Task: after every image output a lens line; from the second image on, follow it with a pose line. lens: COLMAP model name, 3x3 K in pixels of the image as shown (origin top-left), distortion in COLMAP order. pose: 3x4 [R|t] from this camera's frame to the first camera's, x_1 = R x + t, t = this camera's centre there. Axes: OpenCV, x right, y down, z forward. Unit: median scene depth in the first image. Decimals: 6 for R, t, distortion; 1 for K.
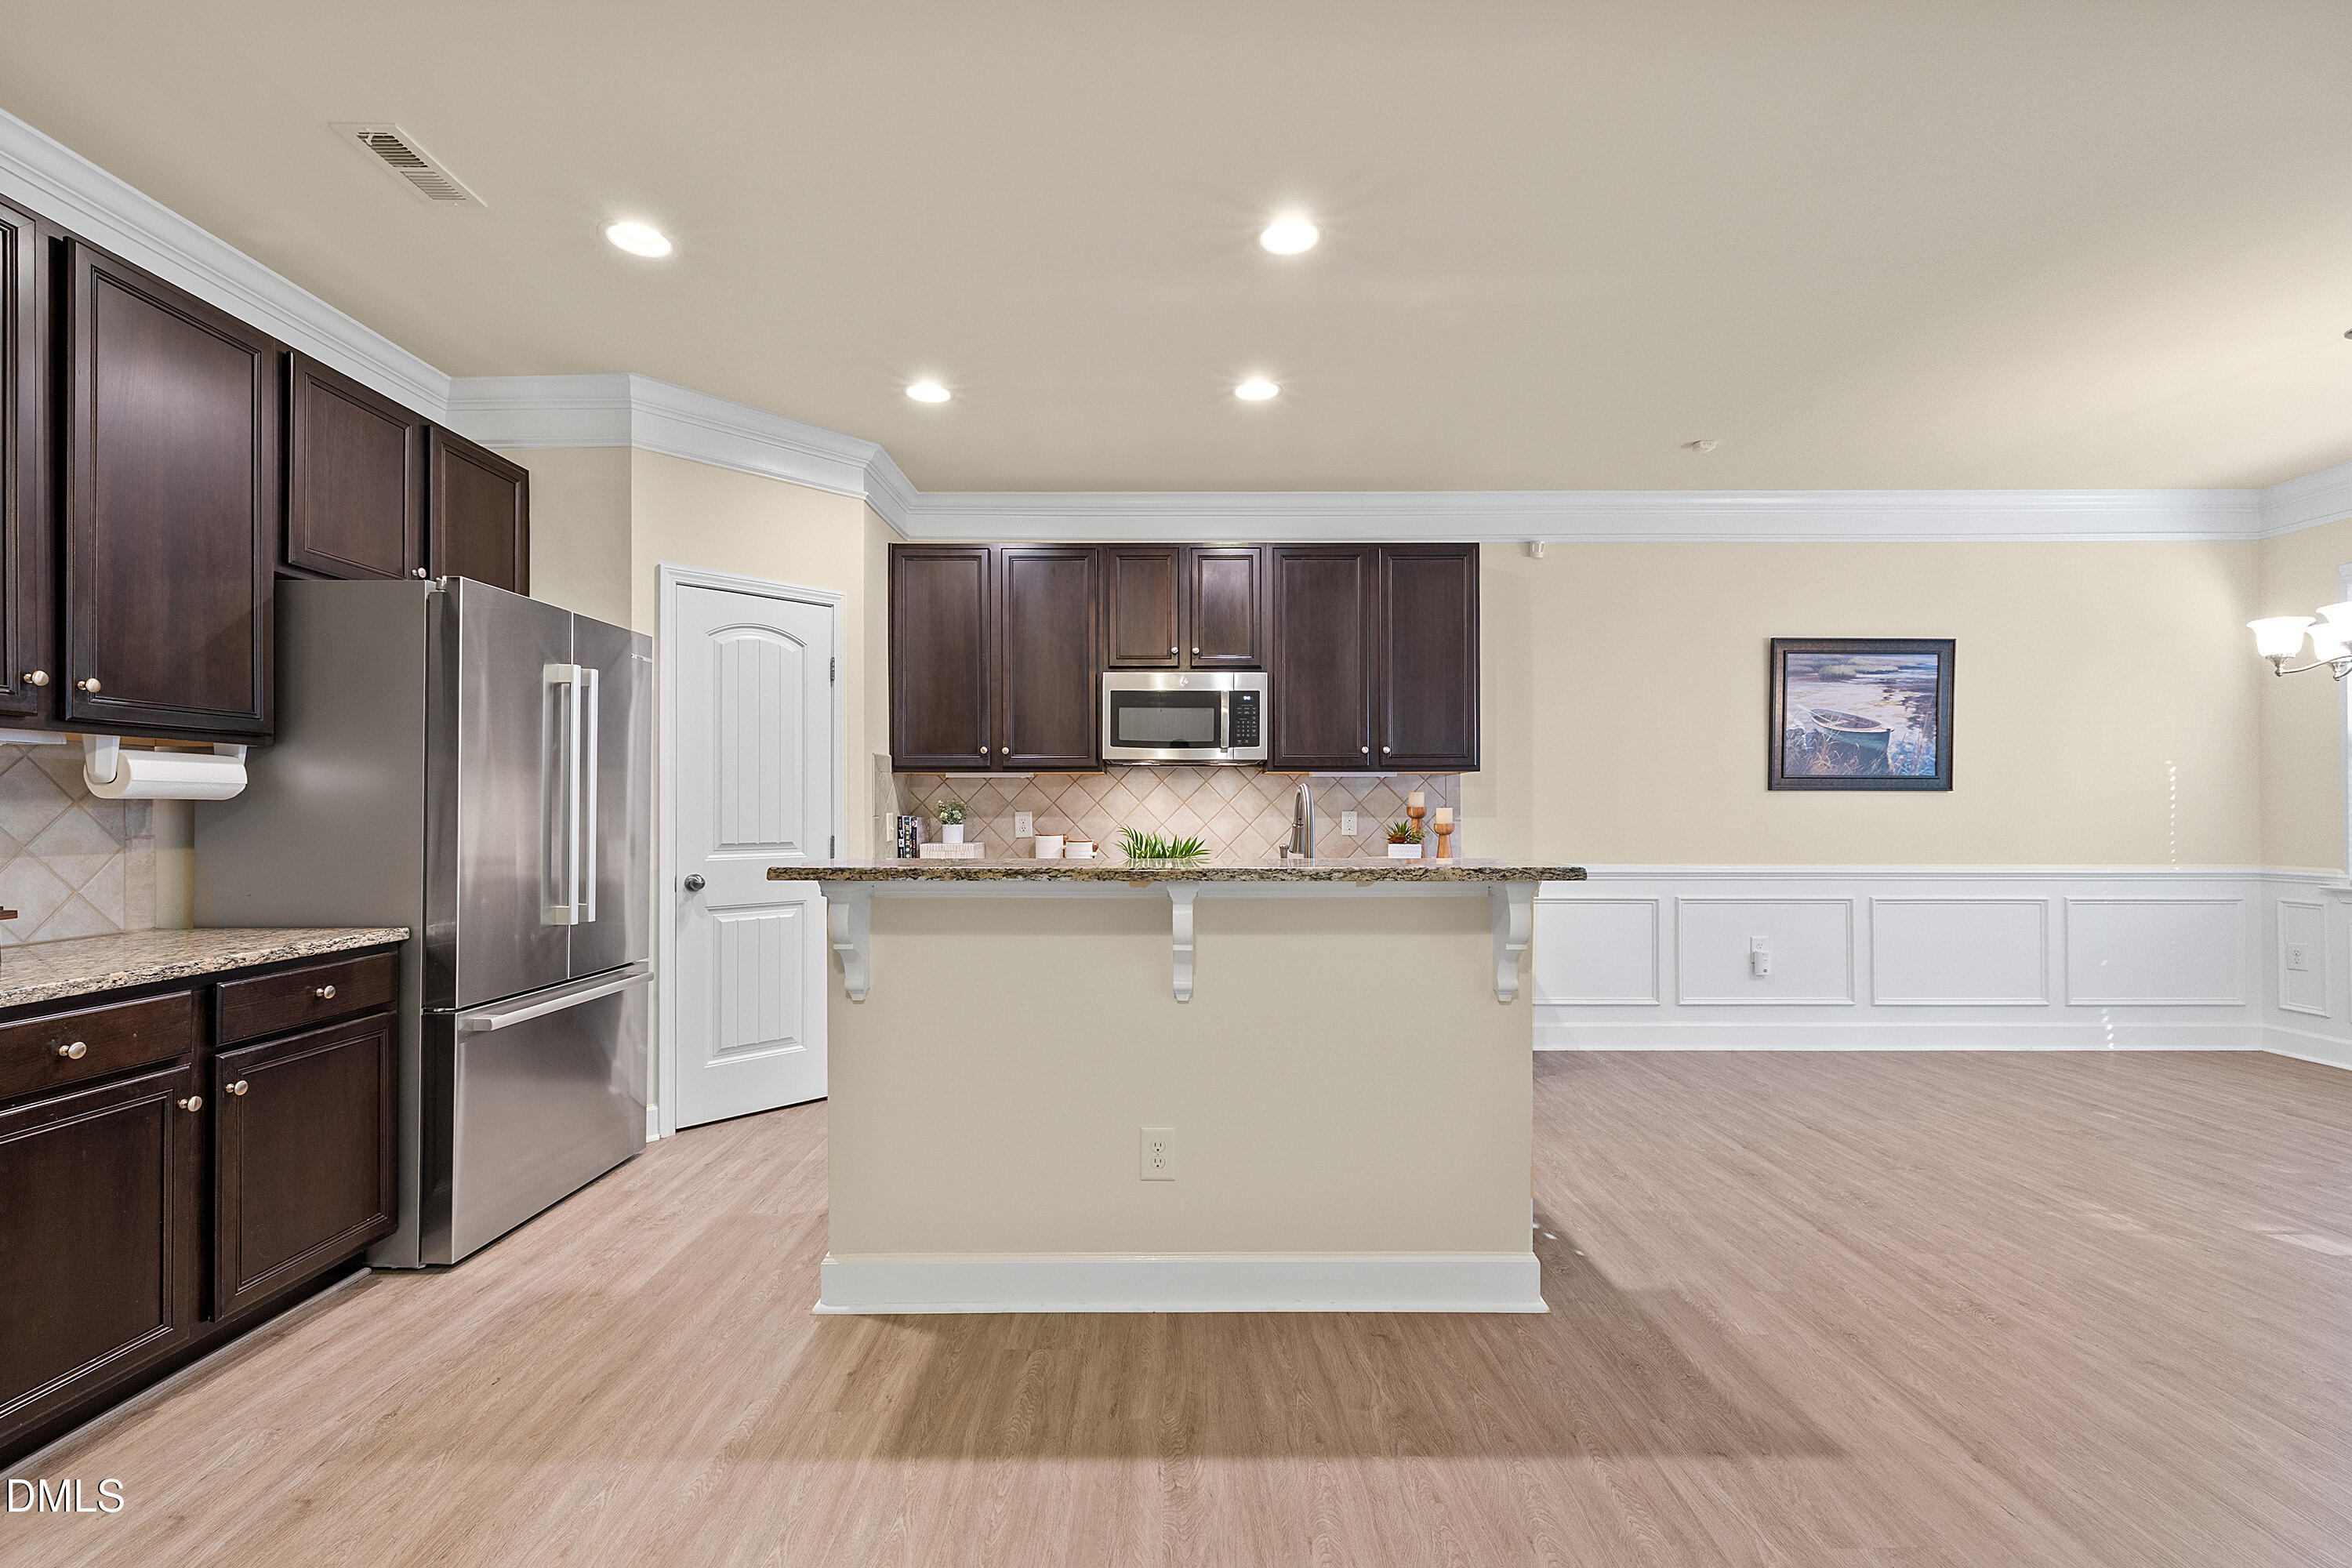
lens RADIAL K [[997.5, 0, 1191.1], [0, 997.5, 797.3], [0, 0, 1]] dist [0.003796, -0.001538]
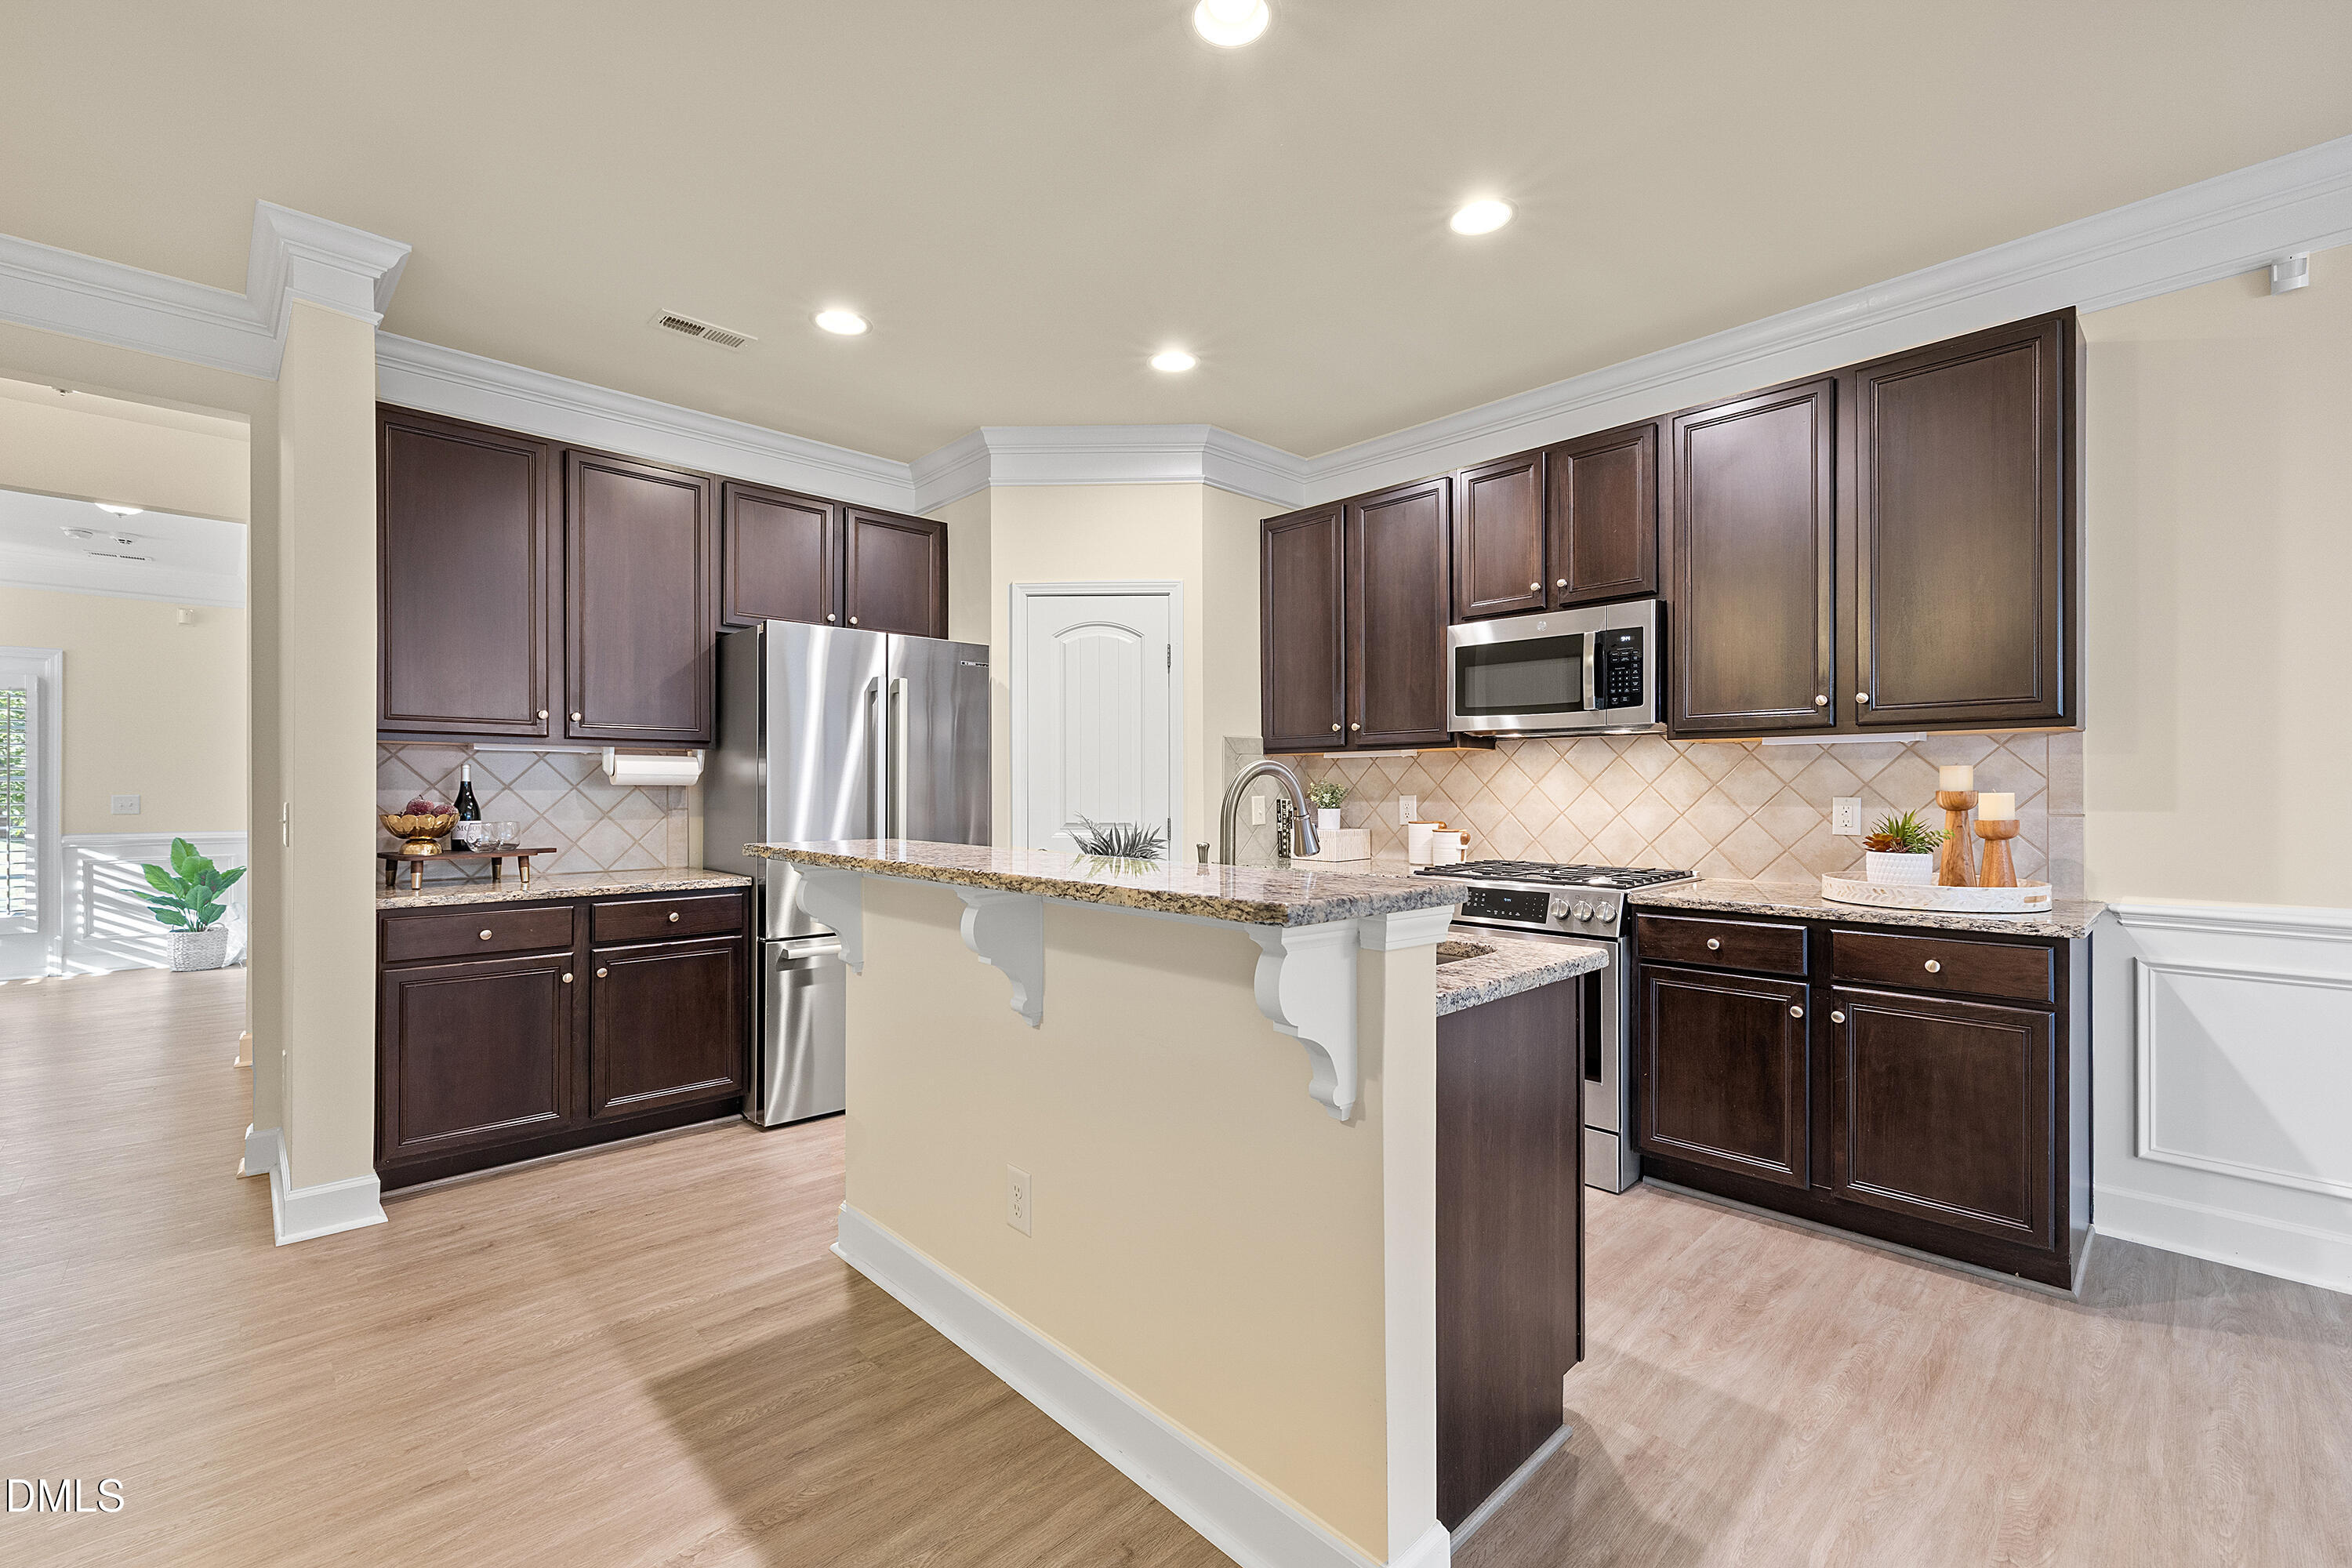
lens RADIAL K [[997.5, 0, 1173.2], [0, 997.5, 784.6], [0, 0, 1]] dist [0.003796, -0.001538]
pose [[0.683588, -0.002403, -0.729864, 0.345116], [0.007139, 0.999969, 0.003395, 0.000634], [0.729833, -0.007531, 0.683584, 0.262959]]
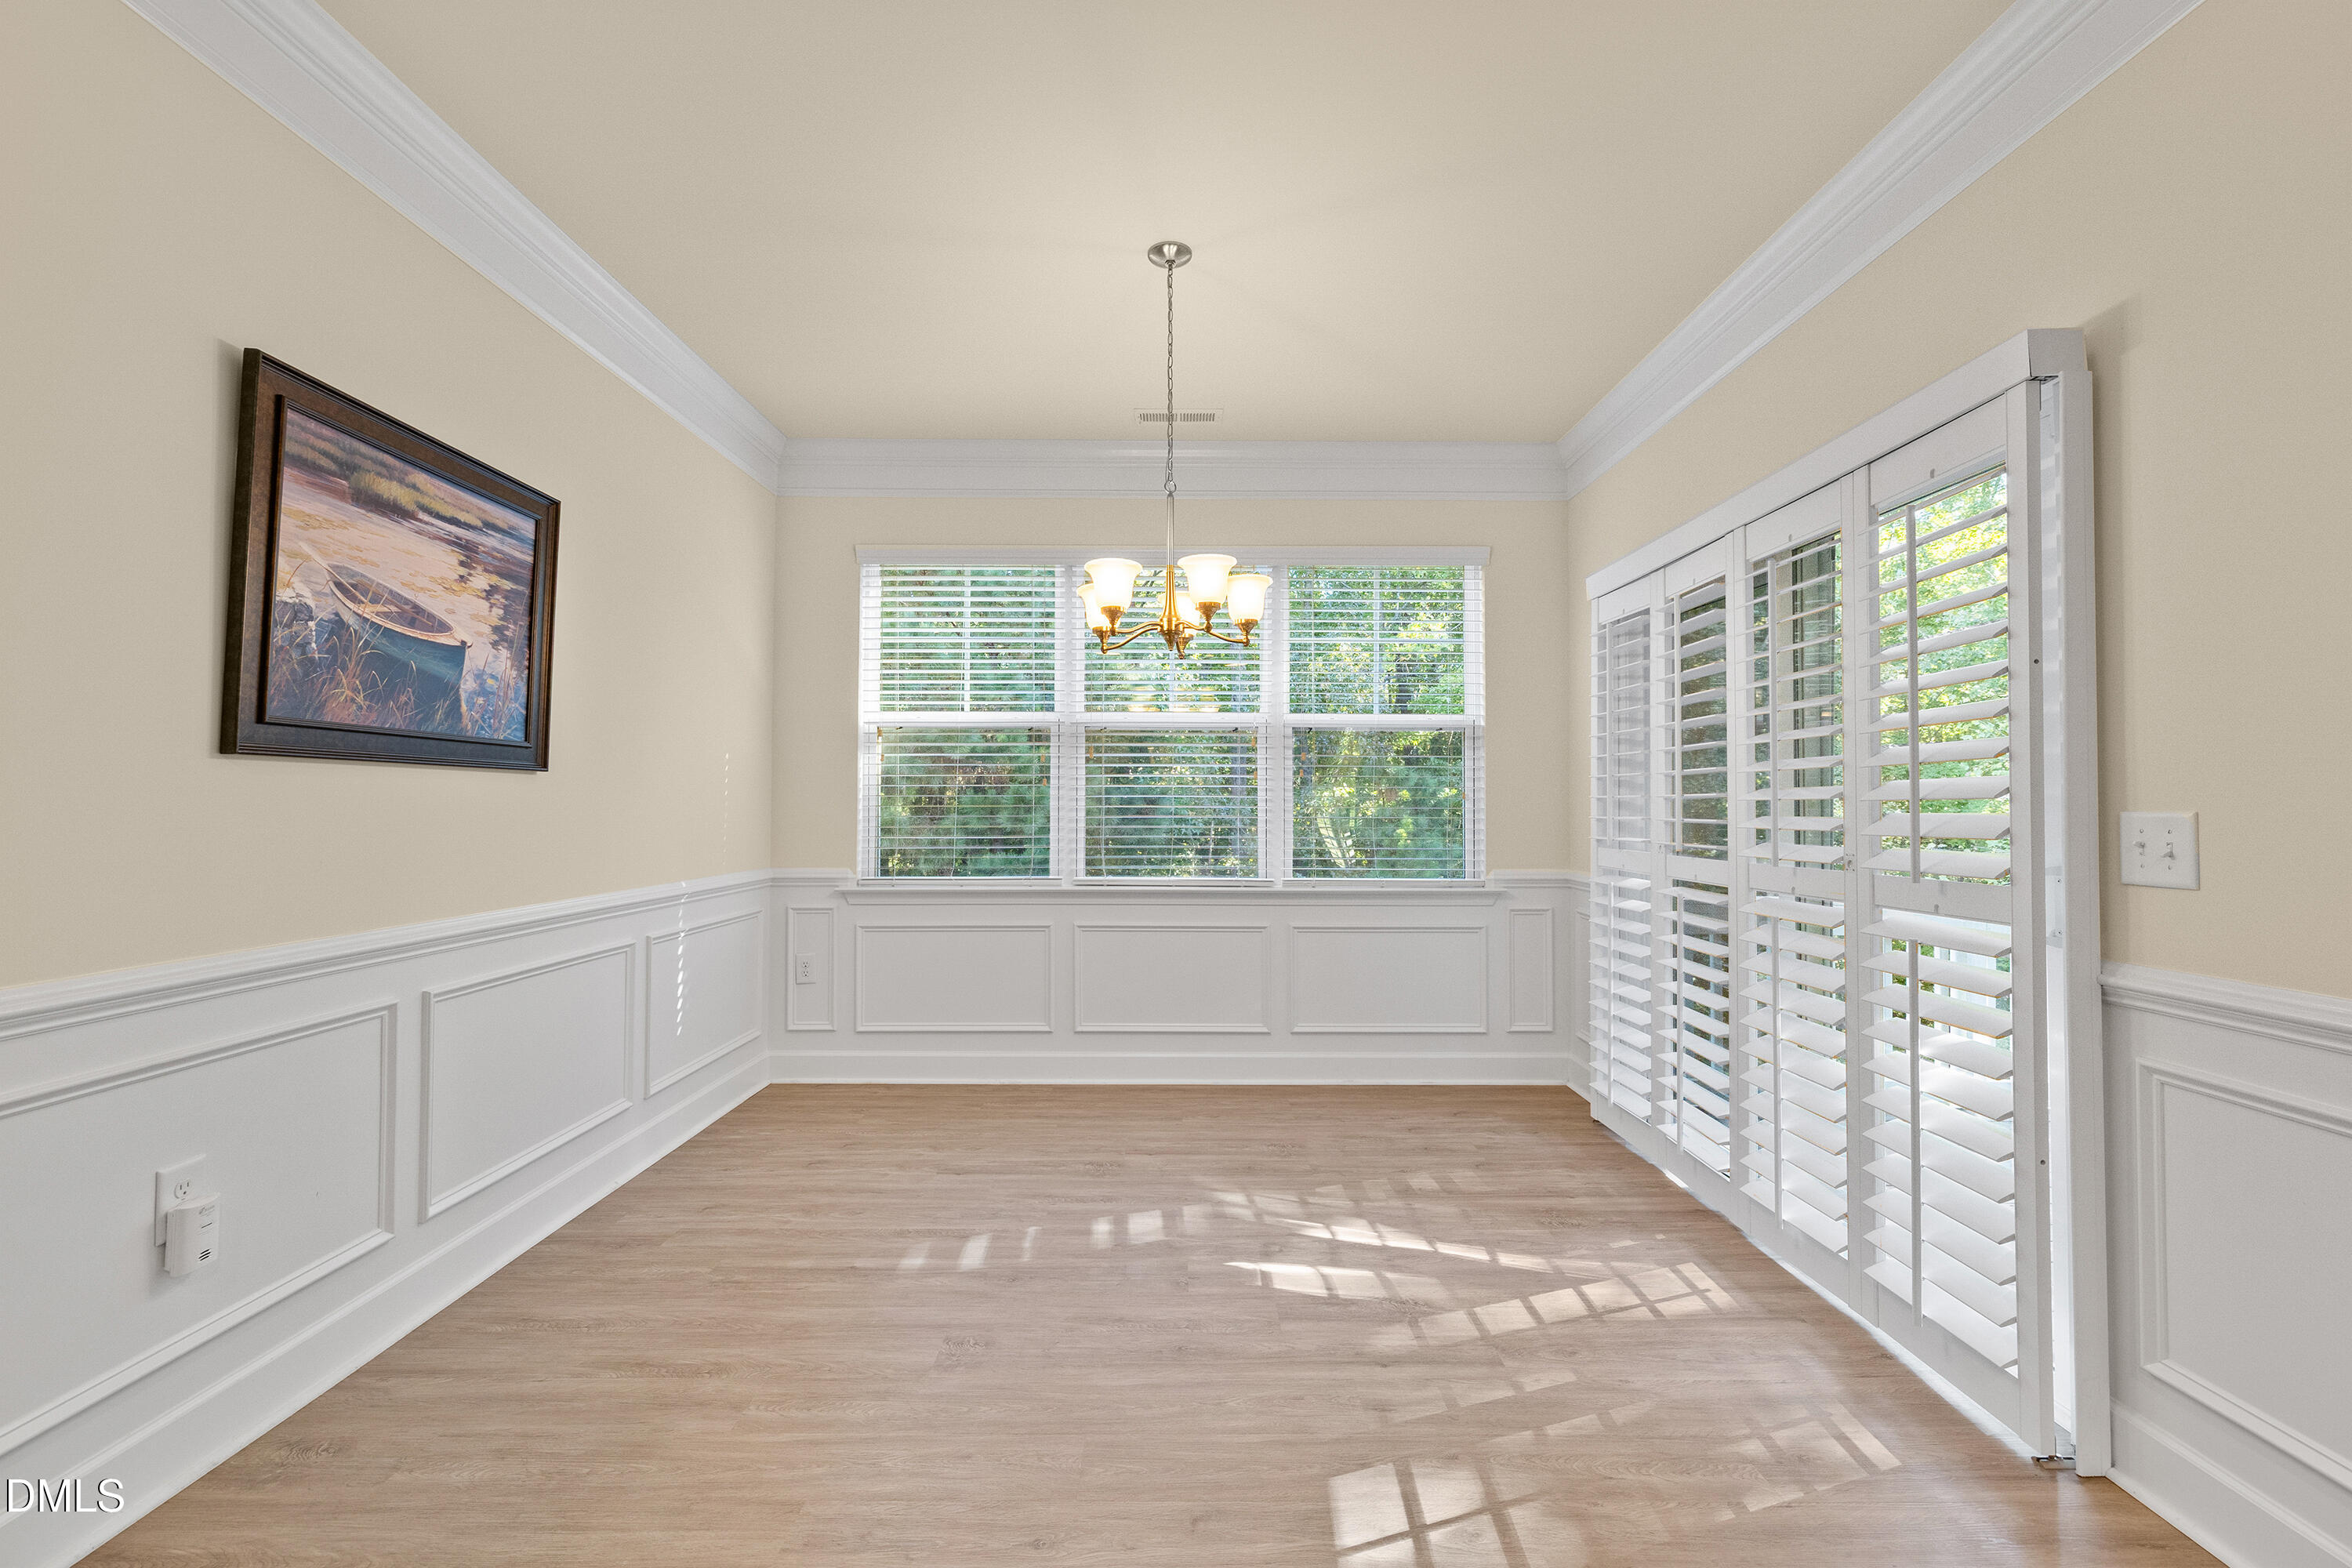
lens RADIAL K [[997.5, 0, 1181.8], [0, 997.5, 773.7], [0, 0, 1]] dist [0.003796, -0.001538]
pose [[0.013720, 0.030663, 0.999436, 0.225590], [-0.014798, 0.999426, -0.030459, 0.007081], [-0.999796, -0.014371, 0.014166, 0.677582]]
